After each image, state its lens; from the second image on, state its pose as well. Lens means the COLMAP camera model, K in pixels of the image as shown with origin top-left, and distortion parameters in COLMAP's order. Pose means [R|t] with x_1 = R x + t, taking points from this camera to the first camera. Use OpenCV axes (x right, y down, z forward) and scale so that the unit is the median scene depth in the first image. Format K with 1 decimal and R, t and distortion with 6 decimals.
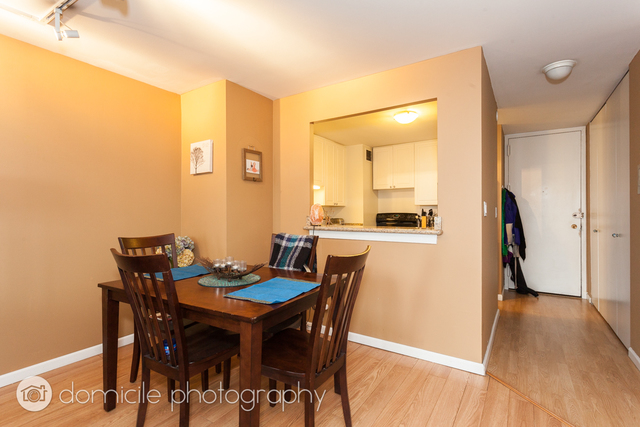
lens RADIAL K [[304.5, 0, 320.0], [0, 304.5, 213.5], [0, 0, 1]] dist [-0.012630, 0.000077]
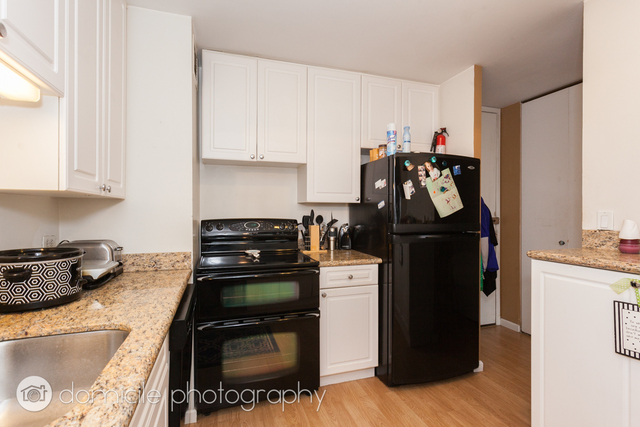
lens RADIAL K [[304.5, 0, 320.0], [0, 304.5, 213.5], [0, 0, 1]] dist [-0.012630, 0.000077]
pose [[0.613066, -0.001825, 0.790029, -0.047713], [-0.001407, 0.999993, 0.003402, -0.015110], [-0.790030, -0.003198, 0.613060, 0.862808]]
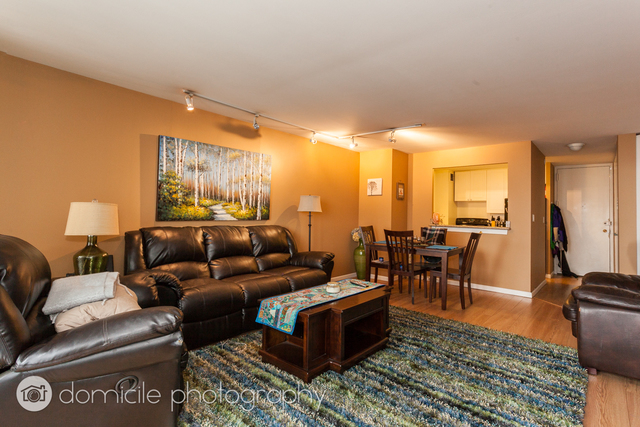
lens RADIAL K [[315.8, 0, 321.9], [0, 315.8, 205.5], [0, 0, 1]] dist [0.001324, 0.000381]
pose [[0.990615, 0.021000, -0.135059, -0.316084], [-0.025252, 0.999235, -0.029852, 0.000722], [0.134329, 0.032983, 0.990388, -0.712072]]
